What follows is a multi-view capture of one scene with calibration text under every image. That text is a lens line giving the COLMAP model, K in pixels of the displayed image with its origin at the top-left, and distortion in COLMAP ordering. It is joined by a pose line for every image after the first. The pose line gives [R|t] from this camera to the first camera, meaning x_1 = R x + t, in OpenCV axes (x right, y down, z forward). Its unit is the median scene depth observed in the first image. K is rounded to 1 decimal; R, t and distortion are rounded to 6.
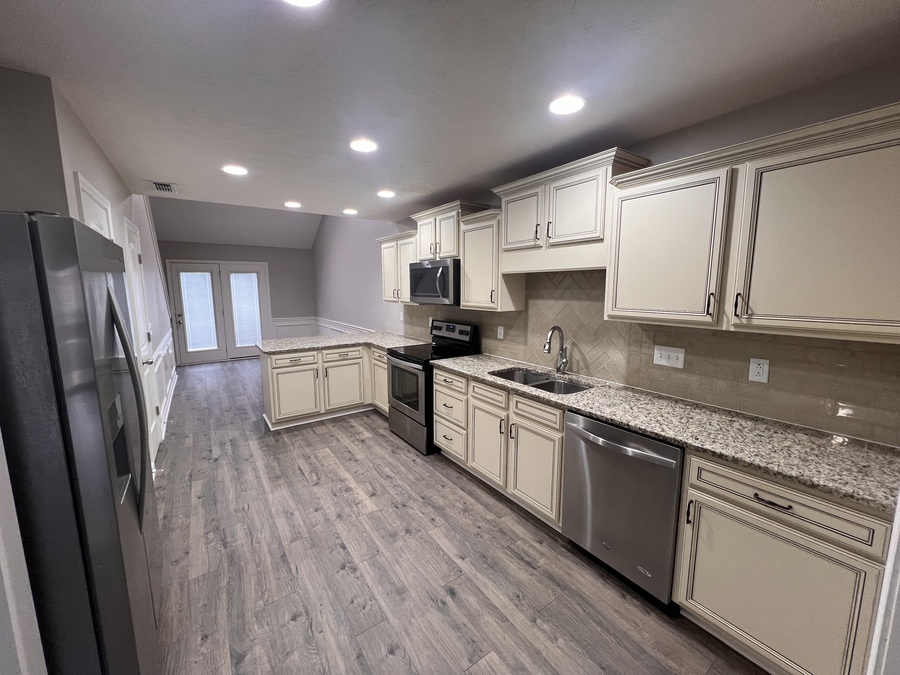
lens RADIAL K [[357.3, 0, 443.8], [0, 357.3, 338.8], [0, 0, 1]] dist [-0.002071, 0.000376]
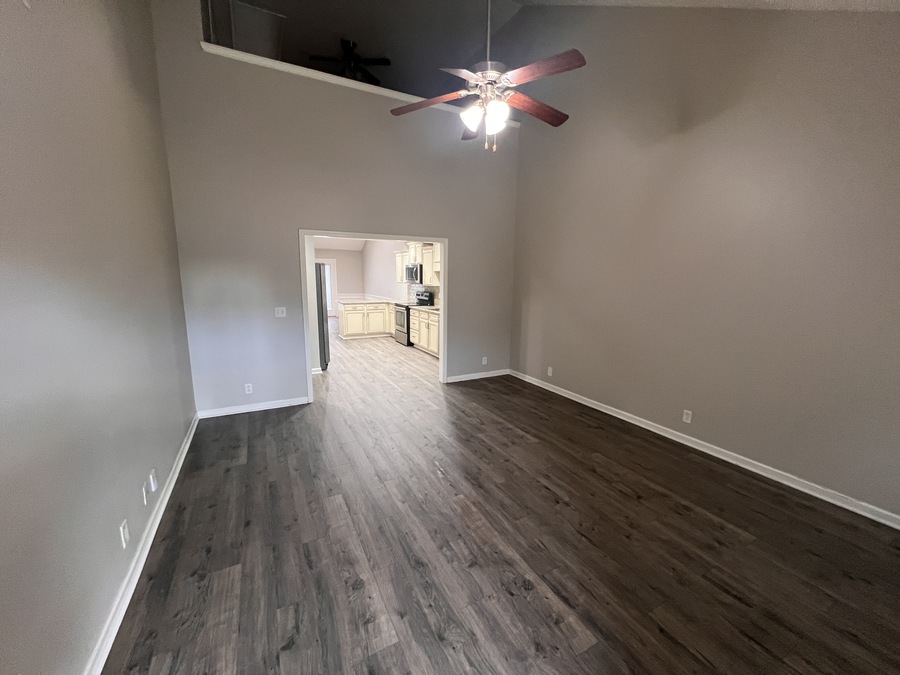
lens RADIAL K [[357.3, 0, 446.3], [0, 357.3, 329.8], [0, 0, 1]] dist [-0.002071, 0.000376]
pose [[0.993920, 0.026802, -0.106788, 0.466668], [-0.024819, 0.999495, 0.019856, 0.161446], [0.107266, -0.017085, 0.994084, -1.367802]]
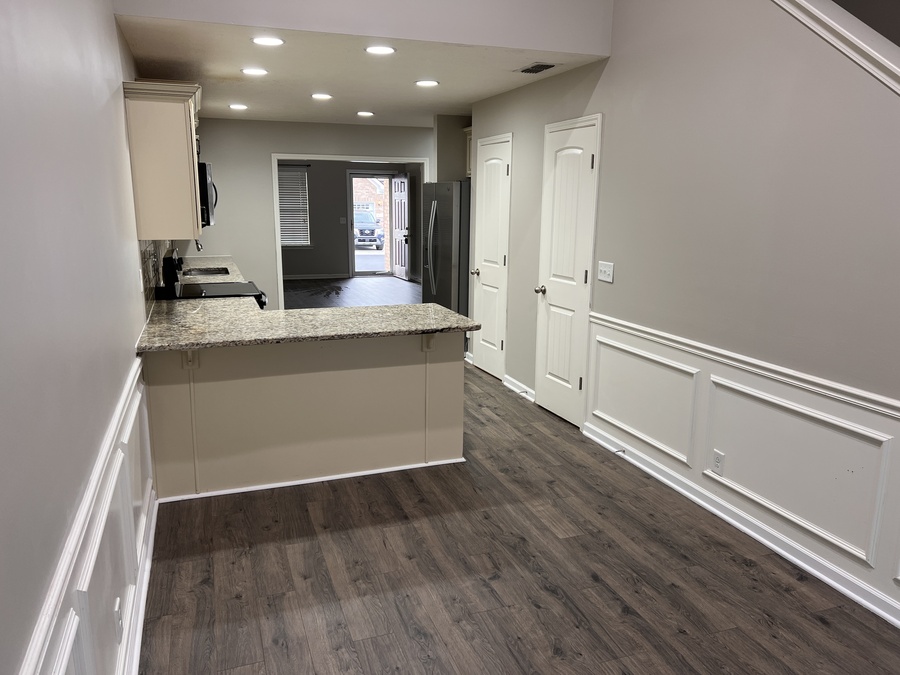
lens RADIAL K [[667.4, 0, 449.5], [0, 667.4, 346.2], [0, 0, 1]] dist [0.014768, 0.000412]
pose [[-0.970005, -0.058157, 0.236026, -0.924112], [0.030528, 0.934127, 0.355634, -0.364479], [-0.241160, 0.352172, -0.904332, 2.388193]]
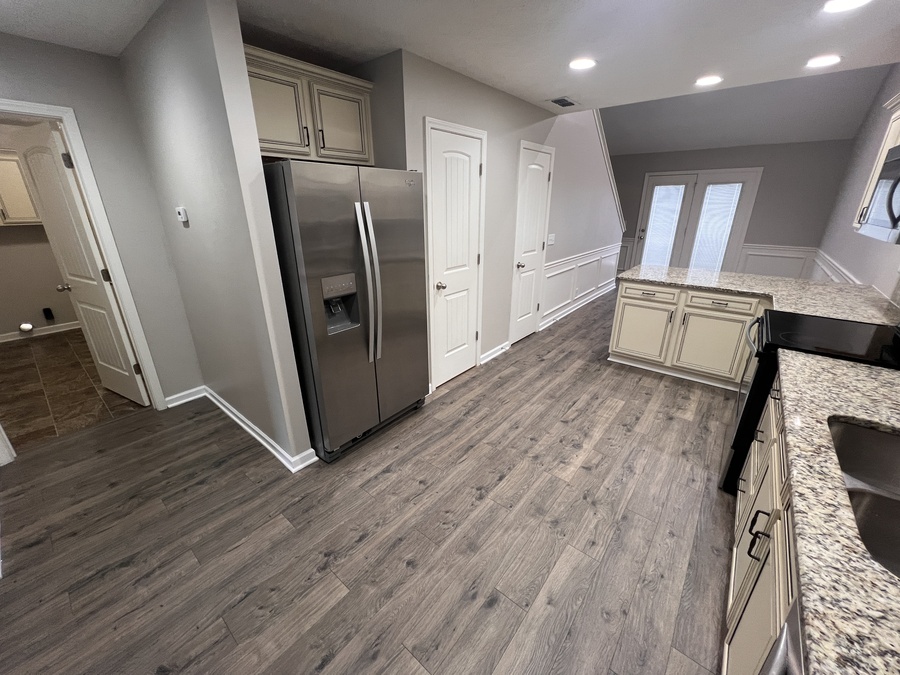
lens RADIAL K [[357.3, 0, 450.3], [0, 357.3, 334.6], [0, 0, 1]] dist [-0.002071, 0.000376]
pose [[0.276478, 0.334125, -0.901066, 0.289532], [-0.135292, 0.941809, 0.307721, -0.053347], [0.951449, 0.036829, 0.305594, 0.355613]]
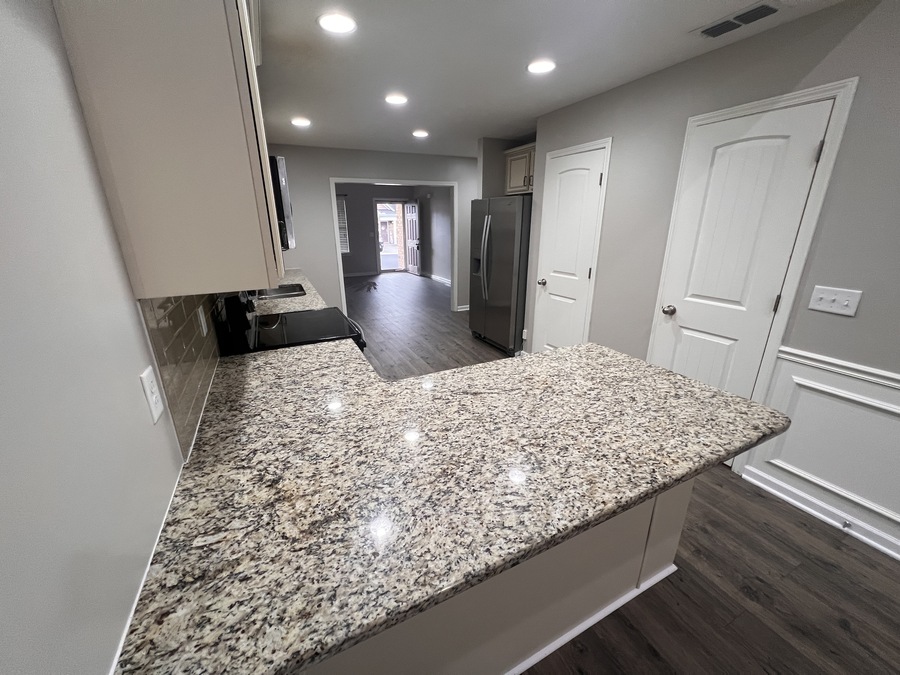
lens RADIAL K [[357.3, 0, 448.5], [0, 357.3, 334.6], [0, 0, 1]] dist [-0.002071, 0.000376]
pose [[-0.989999, -0.033667, 0.136999, -0.413226], [0.030976, 0.895532, 0.443918, -0.236488], [-0.137632, 0.443722, -0.885532, 1.661847]]
